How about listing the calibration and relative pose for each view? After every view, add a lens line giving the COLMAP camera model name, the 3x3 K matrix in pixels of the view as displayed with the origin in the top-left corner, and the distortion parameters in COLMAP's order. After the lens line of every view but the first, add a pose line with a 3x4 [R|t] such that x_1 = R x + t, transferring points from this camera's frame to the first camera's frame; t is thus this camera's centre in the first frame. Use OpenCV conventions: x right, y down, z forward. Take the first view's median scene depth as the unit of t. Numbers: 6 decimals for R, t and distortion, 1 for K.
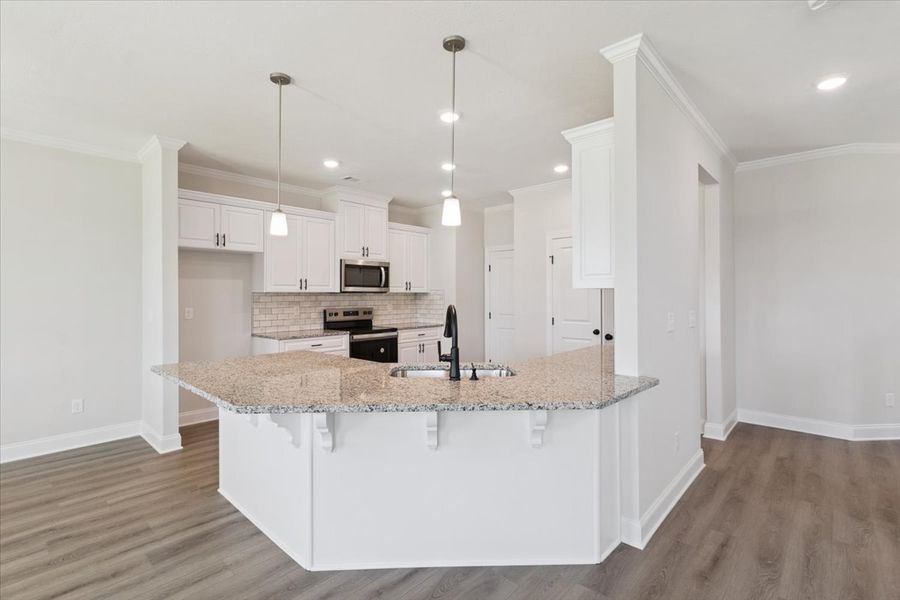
lens RADIAL K [[425.0, 0, 447.1], [0, 425.0, 295.8], [0, 0, 1]] dist [0.002683, 0.000217]
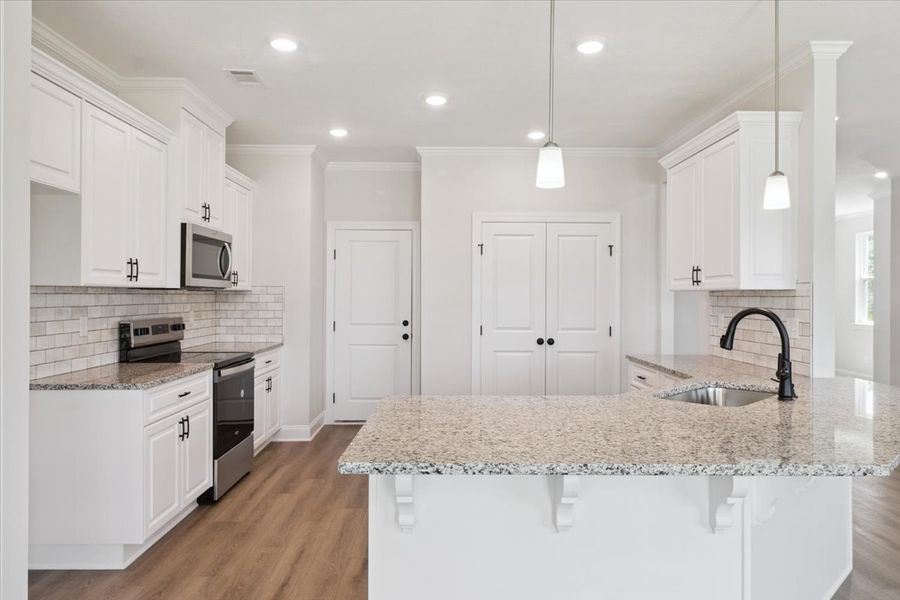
lens RADIAL K [[595.9, 0, 450.0], [0, 595.9, 300.0], [0, 0, 1]] dist [-0.007757, -0.002081]
pose [[0.727003, 0.001737, 0.686632, -0.545674], [-0.004385, 0.999988, 0.002113, 0.003629], [-0.686620, -0.004547, 0.727002, 0.277460]]
